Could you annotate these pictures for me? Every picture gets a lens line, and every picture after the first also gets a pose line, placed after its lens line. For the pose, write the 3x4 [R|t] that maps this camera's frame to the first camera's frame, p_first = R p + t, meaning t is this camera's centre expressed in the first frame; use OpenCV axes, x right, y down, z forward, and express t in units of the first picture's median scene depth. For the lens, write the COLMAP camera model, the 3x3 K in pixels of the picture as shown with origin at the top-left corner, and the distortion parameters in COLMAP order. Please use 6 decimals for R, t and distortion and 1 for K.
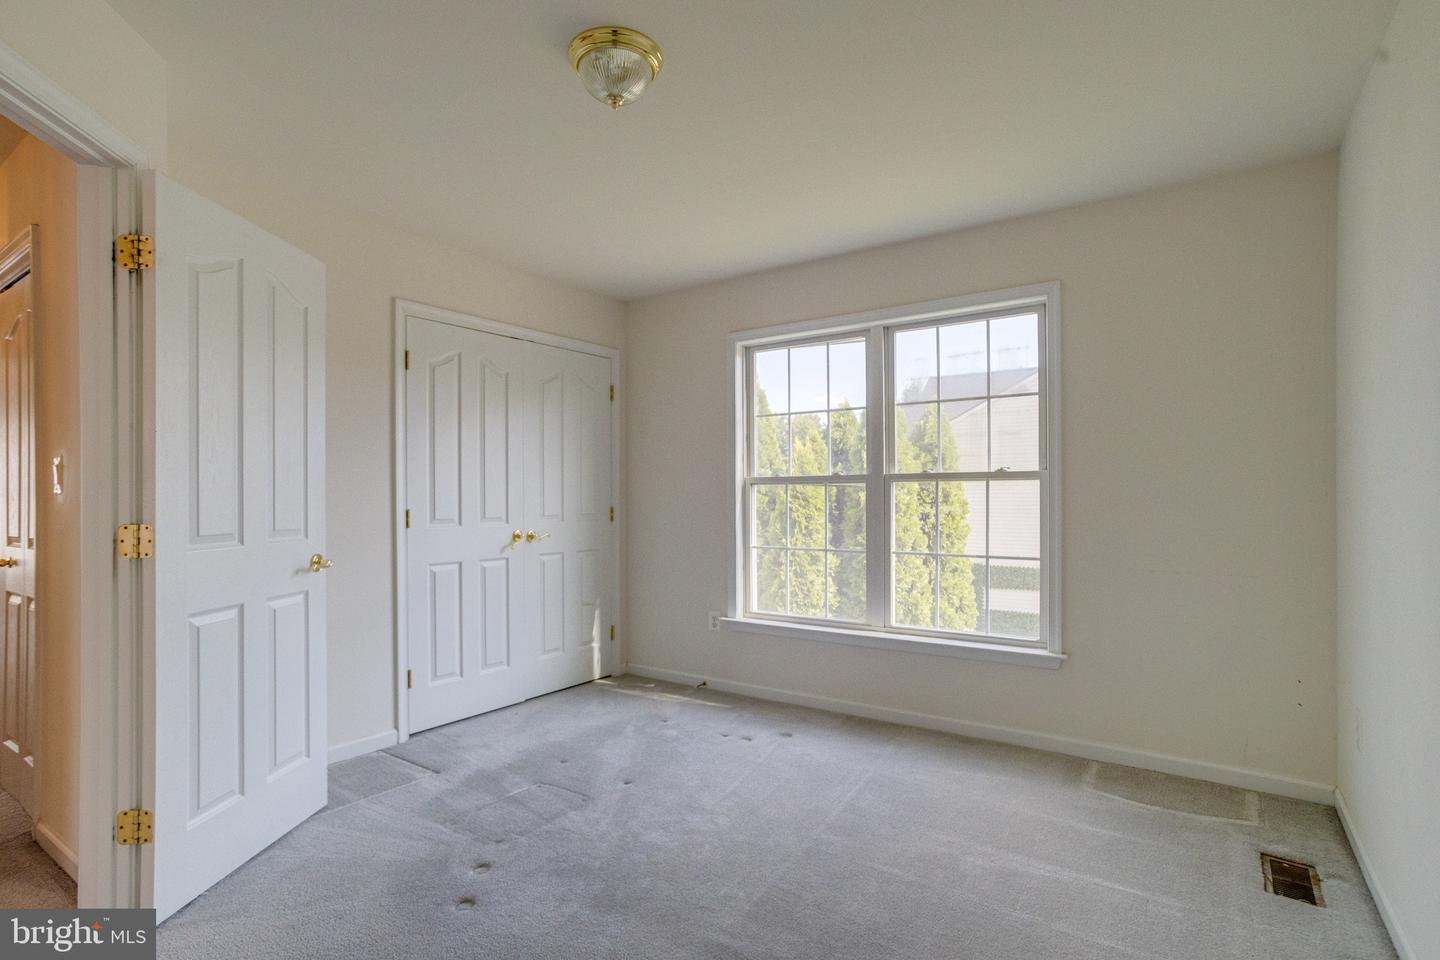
lens RADIAL K [[731.2, 0, 687.1], [0, 731.2, 489.3], [0, 0, 1]] dist [-0.052231, 0.043405]
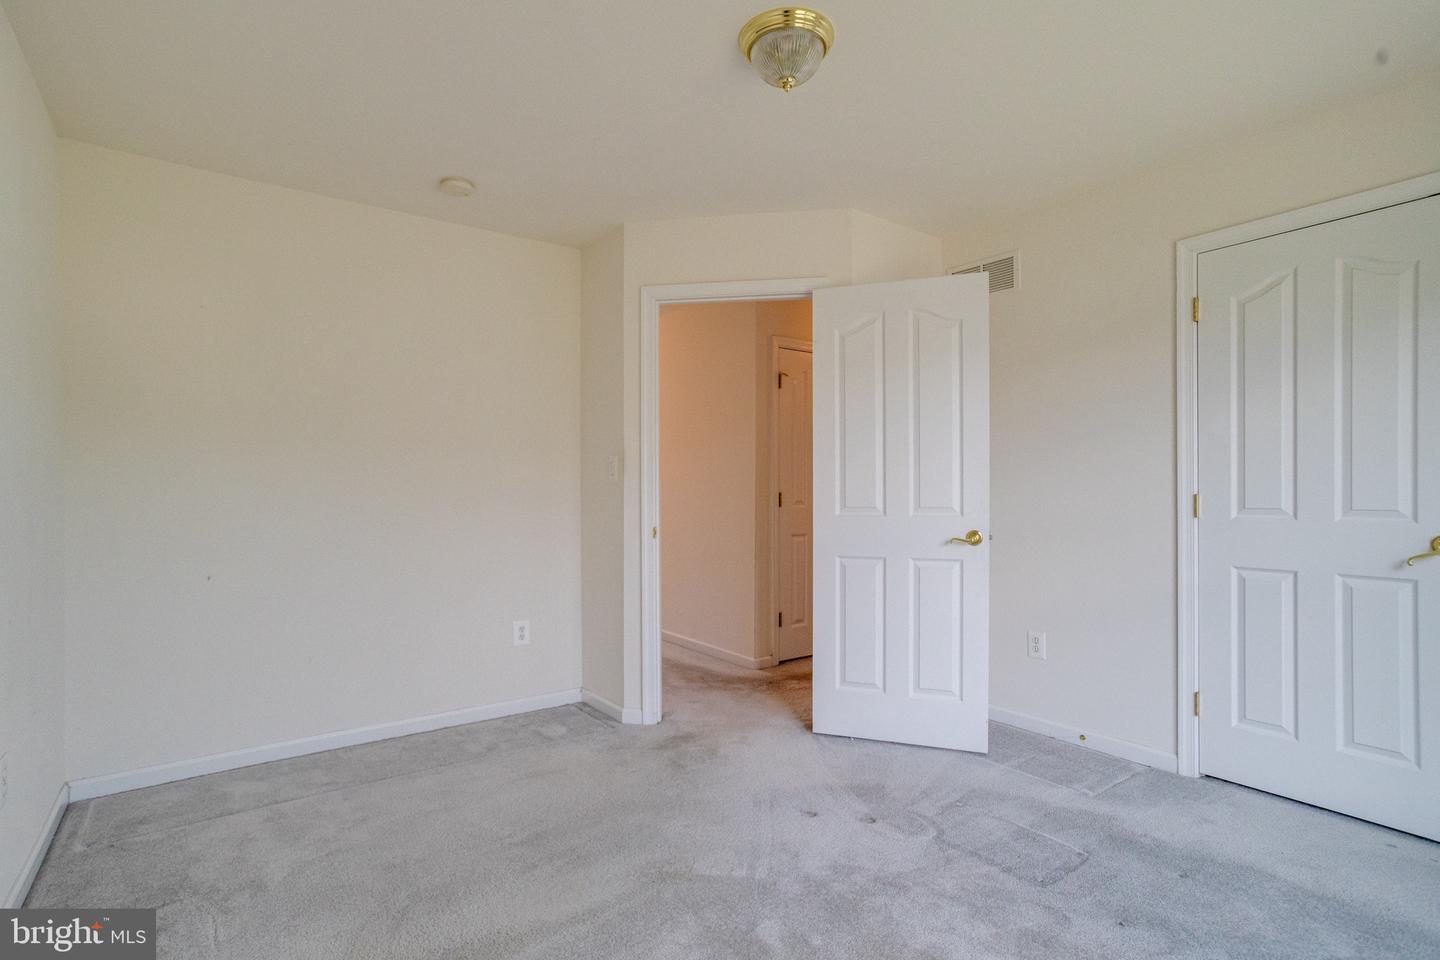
lens RADIAL K [[699.2, 0, 705.5], [0, 699.2, 478.7], [0, 0, 1]] dist [-0.048316, 0.036888]
pose [[-0.294913, -0.000908, -0.955524, 0.472160], [0.014149, 0.999886, -0.005317, 0.007078], [0.955419, -0.015088, -0.294867, 0.651530]]
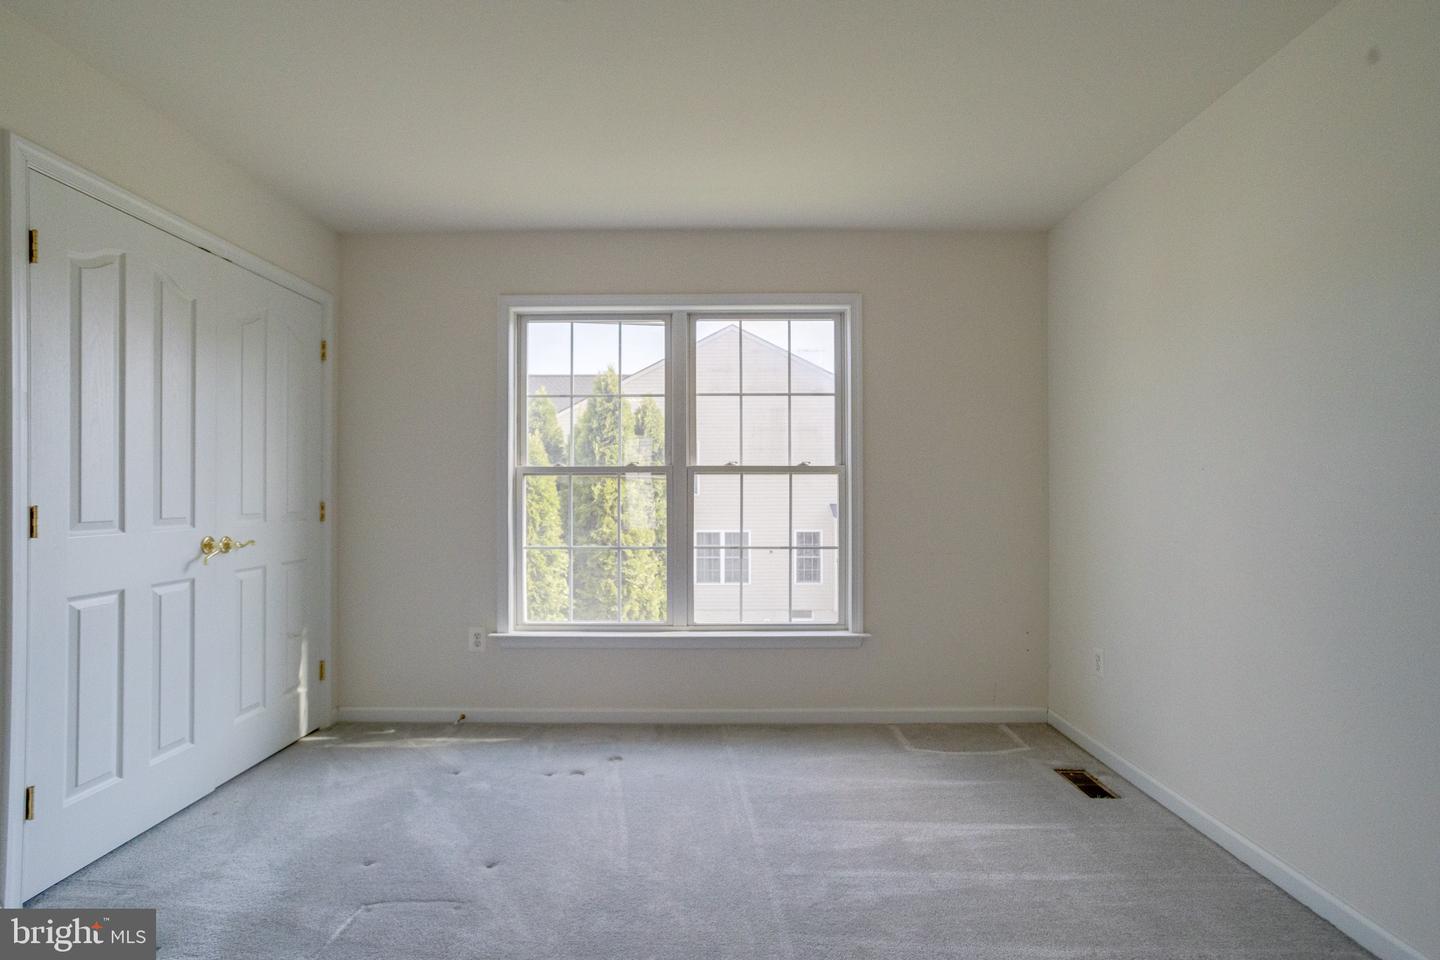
lens RADIAL K [[734.3, 0, 720.0], [0, 734.3, 480.0], [0, 0, 1]] dist [-0.046497, 0.042335]
pose [[0.803864, 0.013438, 0.594661, -0.267855], [-0.008254, 0.999901, -0.011437, 0.008319], [-0.594755, 0.004286, 0.803895, 0.194046]]
